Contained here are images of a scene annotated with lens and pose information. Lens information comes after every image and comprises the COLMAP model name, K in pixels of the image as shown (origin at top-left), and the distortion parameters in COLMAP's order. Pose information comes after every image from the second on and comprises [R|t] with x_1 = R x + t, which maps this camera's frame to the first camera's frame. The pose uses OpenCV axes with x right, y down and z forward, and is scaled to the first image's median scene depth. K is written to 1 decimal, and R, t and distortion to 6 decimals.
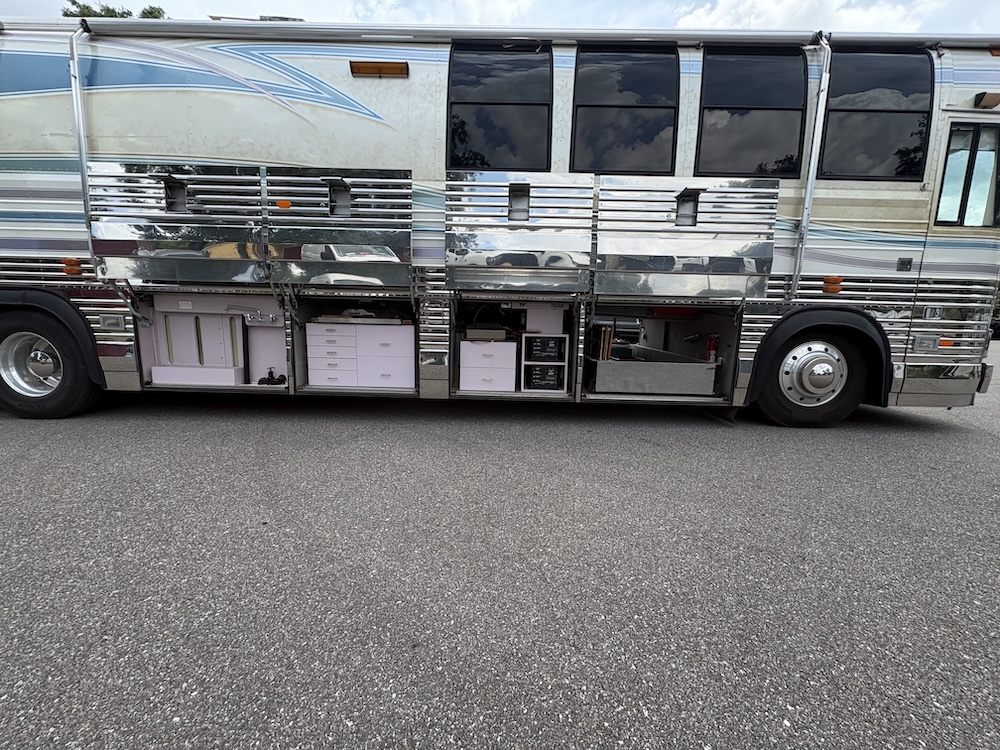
lens RADIAL K [[401.1, 0, 500.0], [0, 401.1, 375.0], [0, 0, 1]] dist [-0.001381, 0.006246]
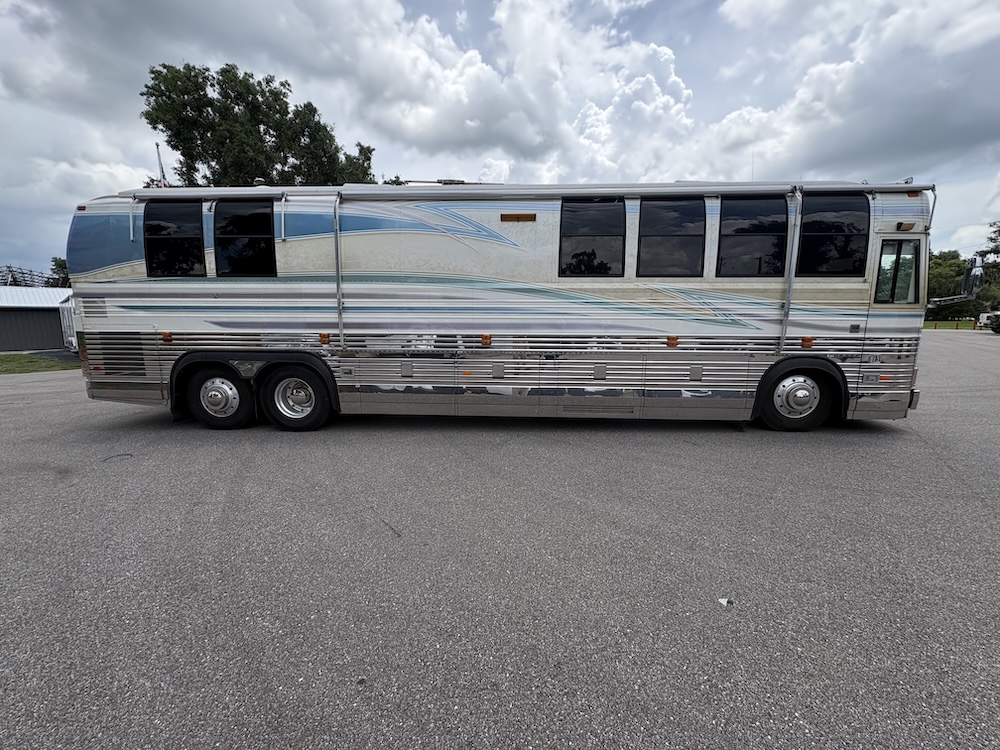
lens RADIAL K [[400.8, 0, 500.0], [0, 400.8, 375.0], [0, 0, 1]] dist [0.021559, 0.000248]
pose [[0.999107, -0.017918, -0.038271, -0.322120], [0.018218, 0.999806, 0.007516, -0.131141], [0.038129, -0.008207, 0.999239, -0.645200]]
